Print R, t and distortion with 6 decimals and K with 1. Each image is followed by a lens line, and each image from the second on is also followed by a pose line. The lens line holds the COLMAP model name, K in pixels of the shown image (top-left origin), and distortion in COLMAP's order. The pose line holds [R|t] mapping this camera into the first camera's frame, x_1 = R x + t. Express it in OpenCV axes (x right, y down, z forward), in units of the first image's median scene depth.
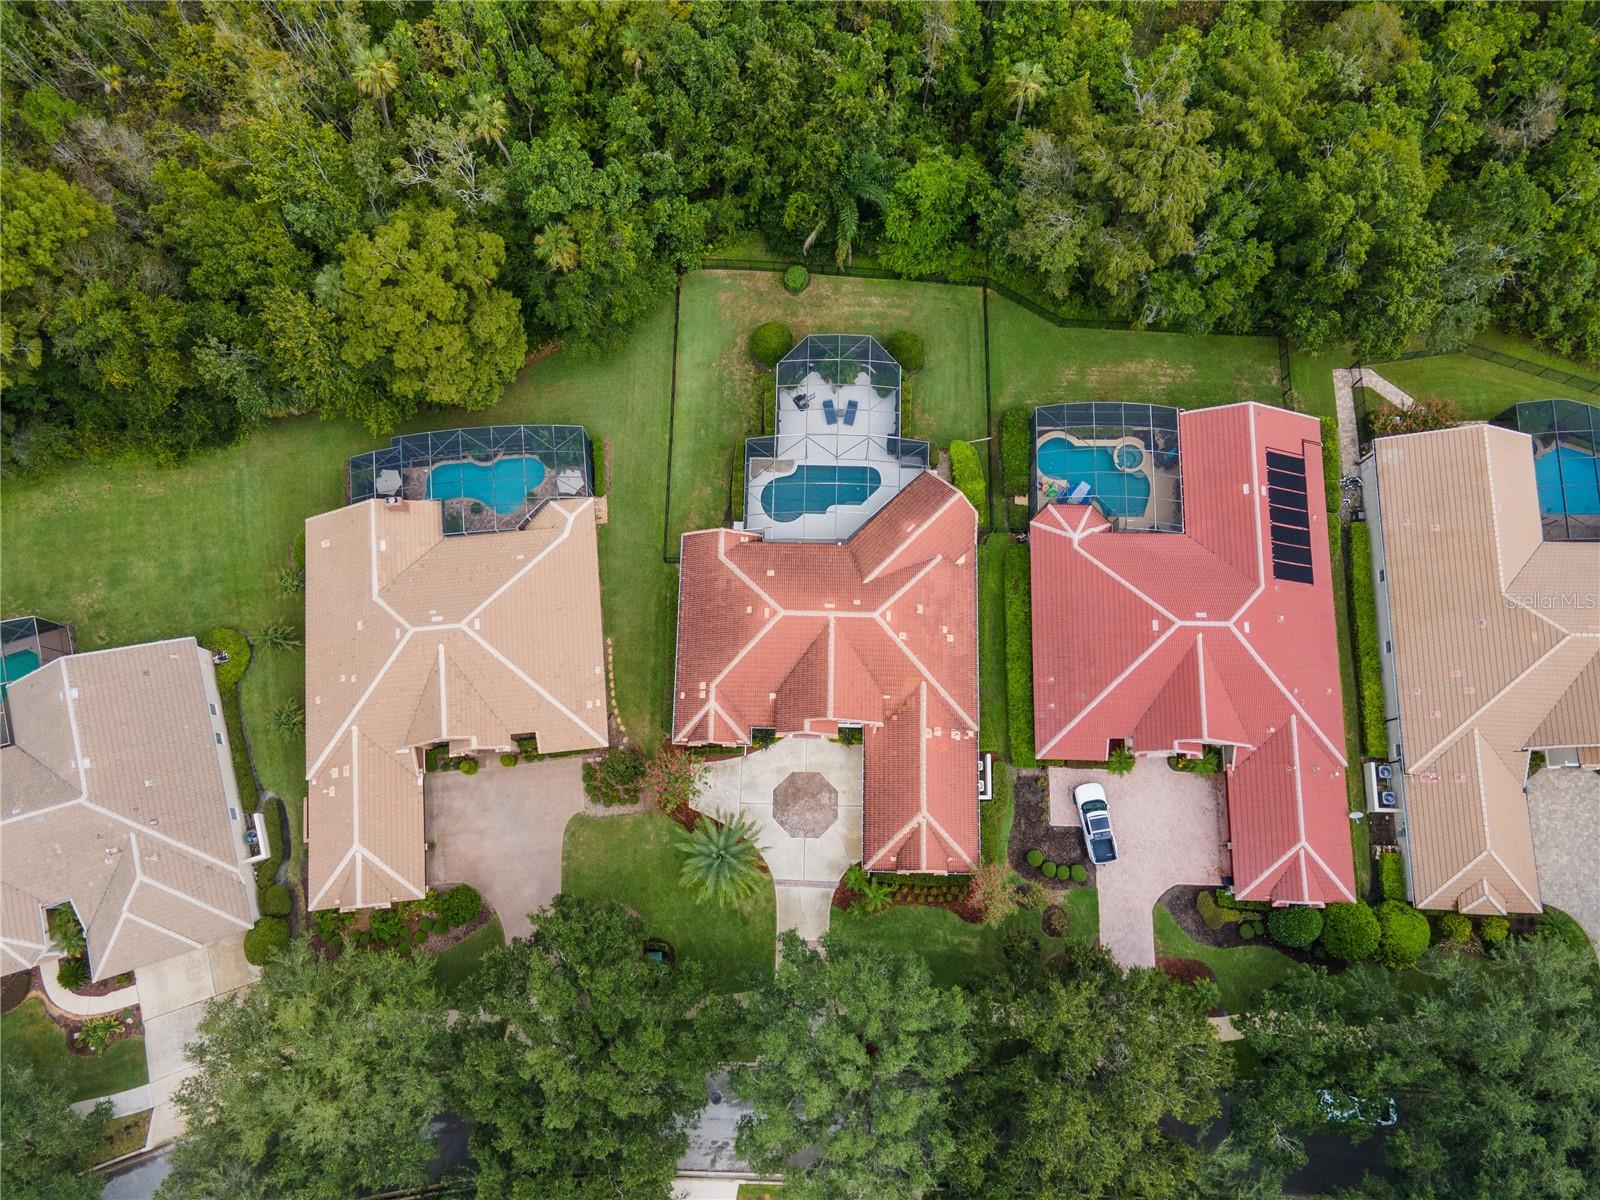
lens RADIAL K [[1202.3, 0, 800.0], [0, 1202.3, 600.0], [0, 0, 1]] dist [0.001480, 0.054860]
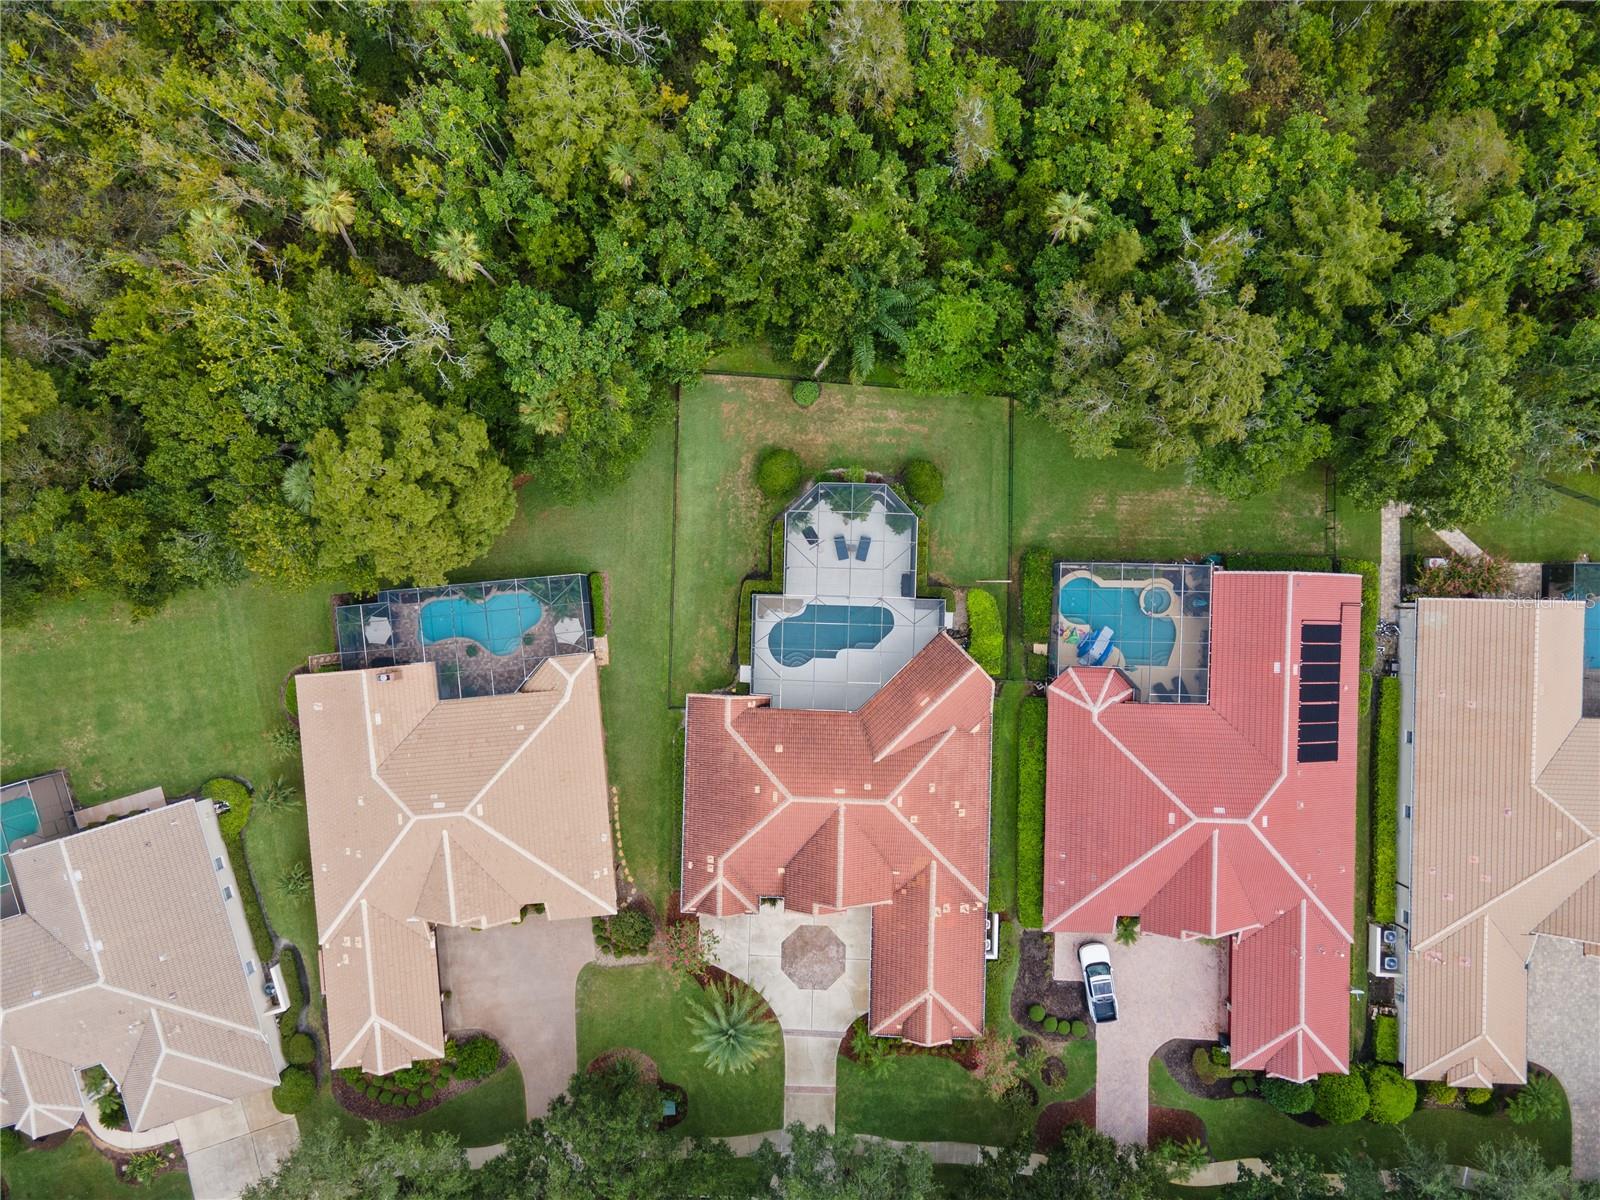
lens RADIAL K [[1202.3, 0, 800.0], [0, 1202.3, 600.0], [0, 0, 1]] dist [0.001480, 0.054860]
pose [[0.999991, 0.003922, -0.001605, -0.006367], [-0.003454, 0.973696, 0.227827, -0.358548], [0.002457, -0.227819, 0.973700, 0.081325]]
